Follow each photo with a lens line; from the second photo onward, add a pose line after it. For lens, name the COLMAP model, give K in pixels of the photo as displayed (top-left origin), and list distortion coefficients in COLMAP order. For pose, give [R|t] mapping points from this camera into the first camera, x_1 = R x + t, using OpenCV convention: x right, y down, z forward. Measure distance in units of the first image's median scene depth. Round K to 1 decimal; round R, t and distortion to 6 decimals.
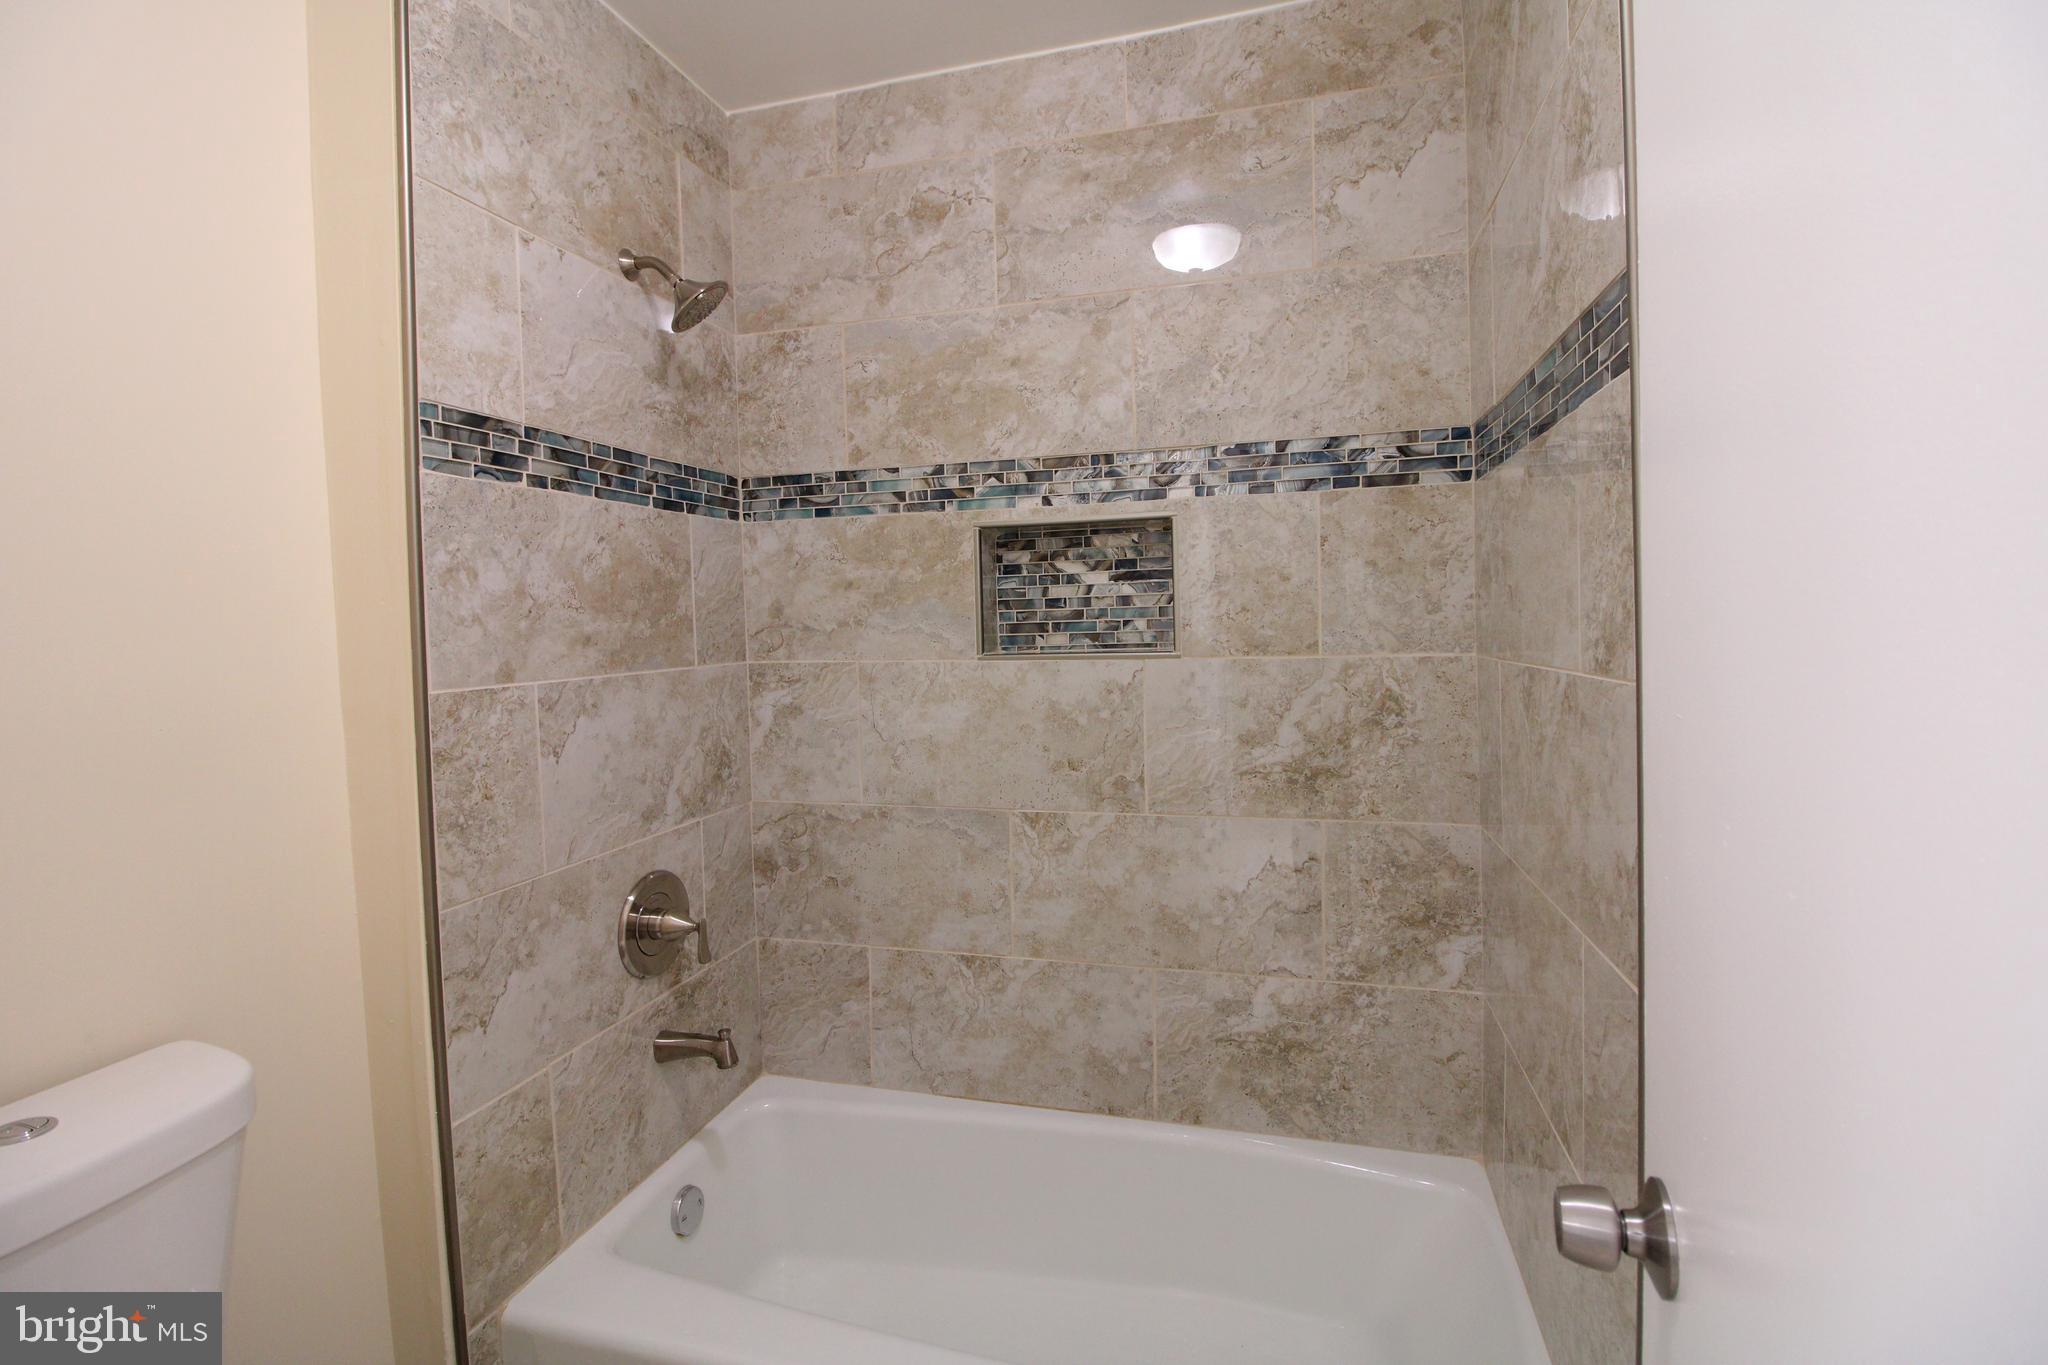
lens RADIAL K [[960.3, 0, 1028.1], [0, 960.3, 678.3], [0, 0, 1]] dist [-0.013896, -0.006760]
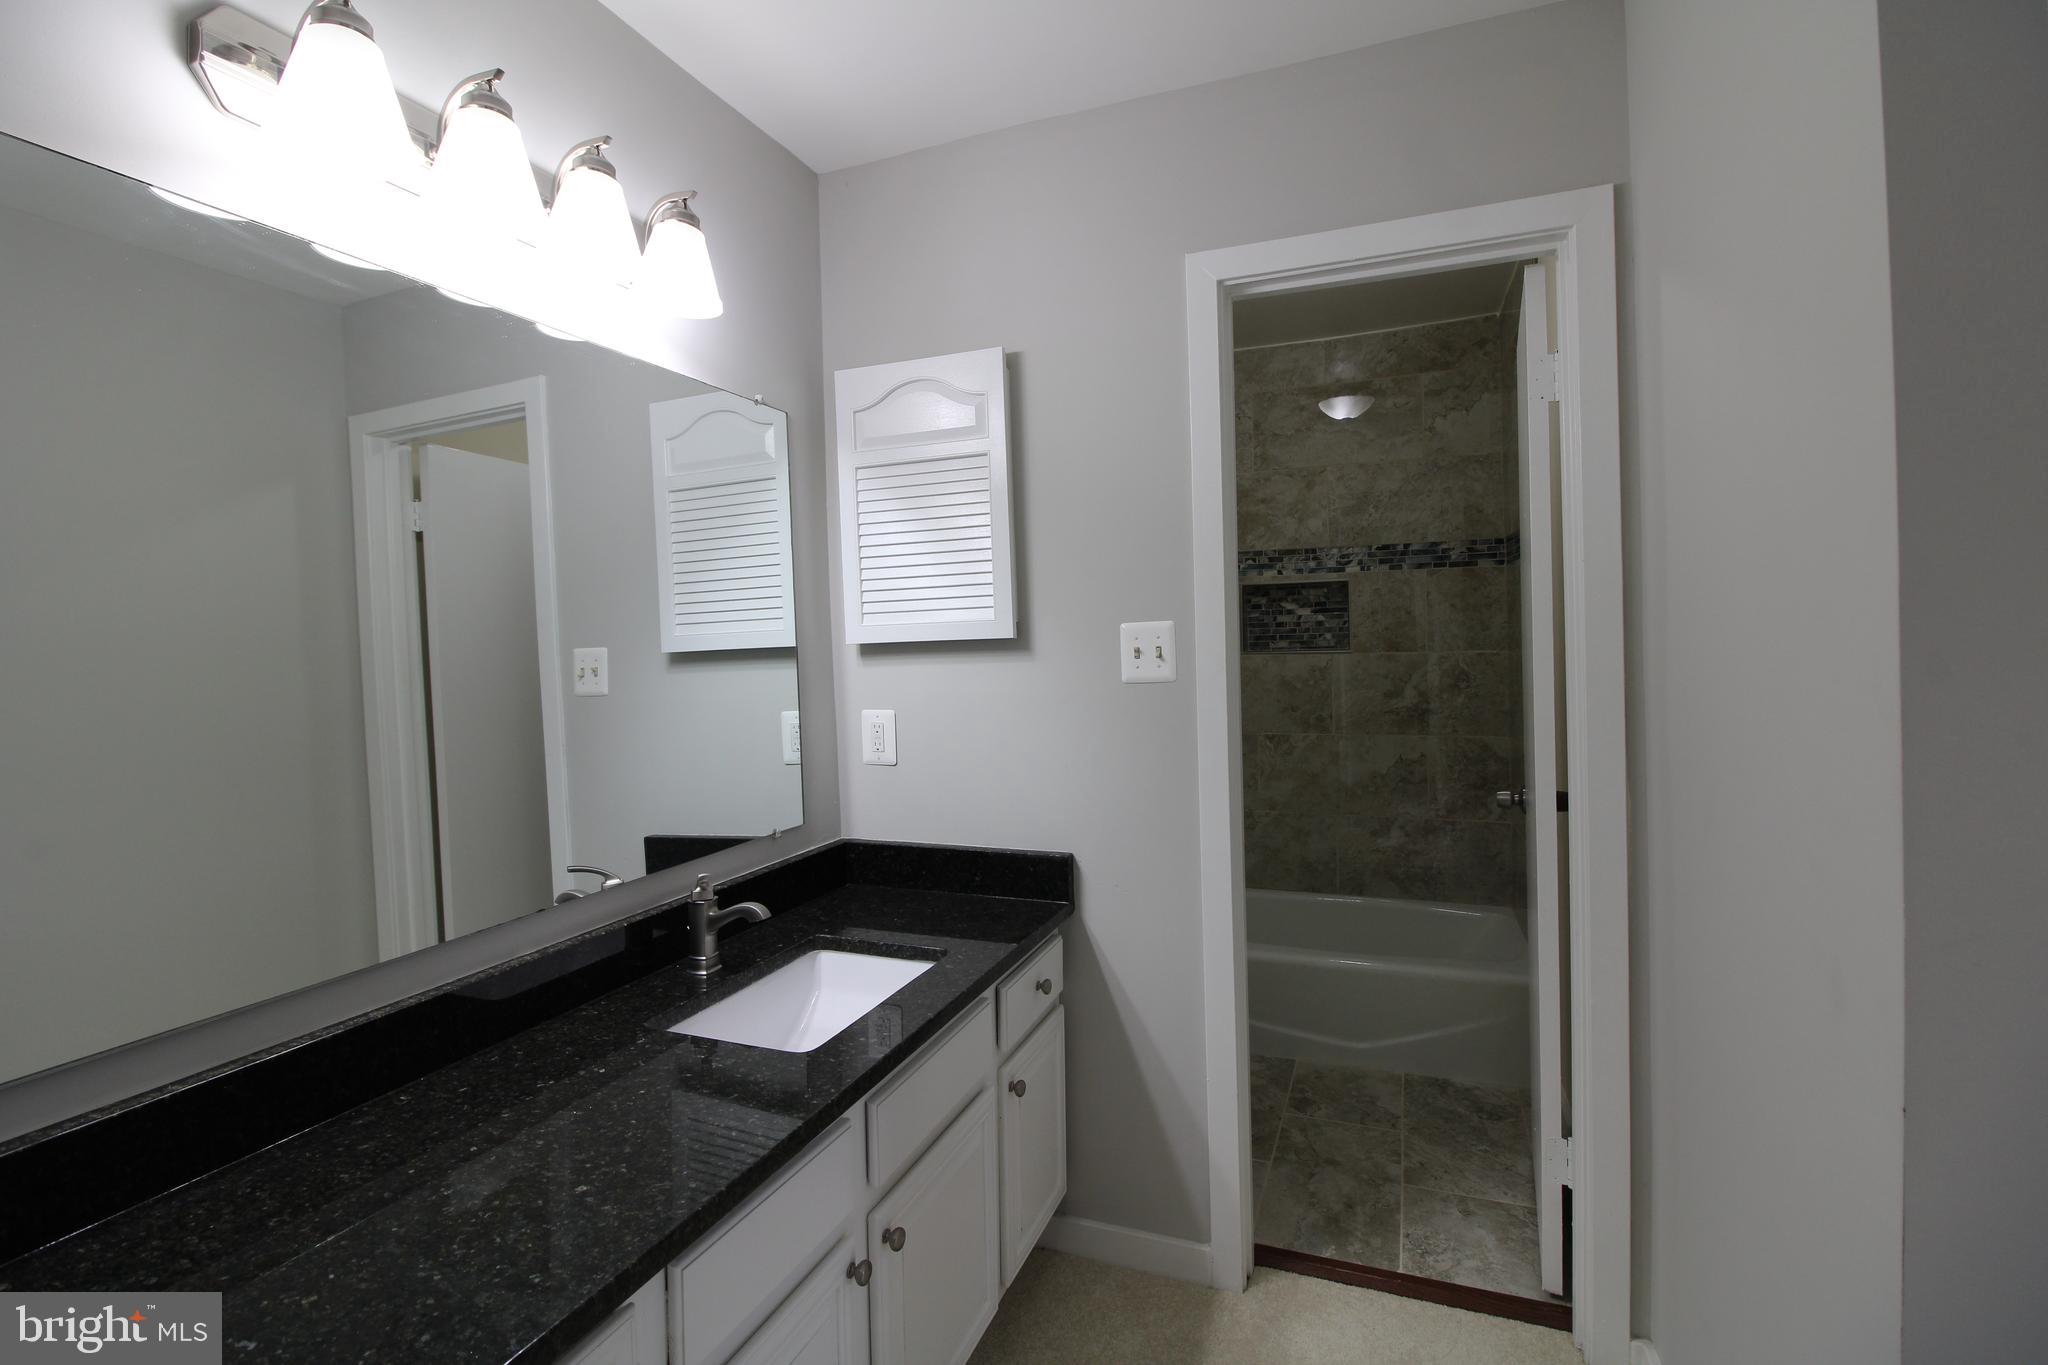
lens RADIAL K [[960.3, 0, 1017.3], [0, 960.3, 672.5], [0, 0, 1]] dist [-0.013896, -0.006760]
pose [[0.994359, 0.005640, -0.105914, -0.311451], [-0.007760, 0.999777, -0.019623, 0.061056], [0.105779, 0.020335, 0.994182, -1.007149]]
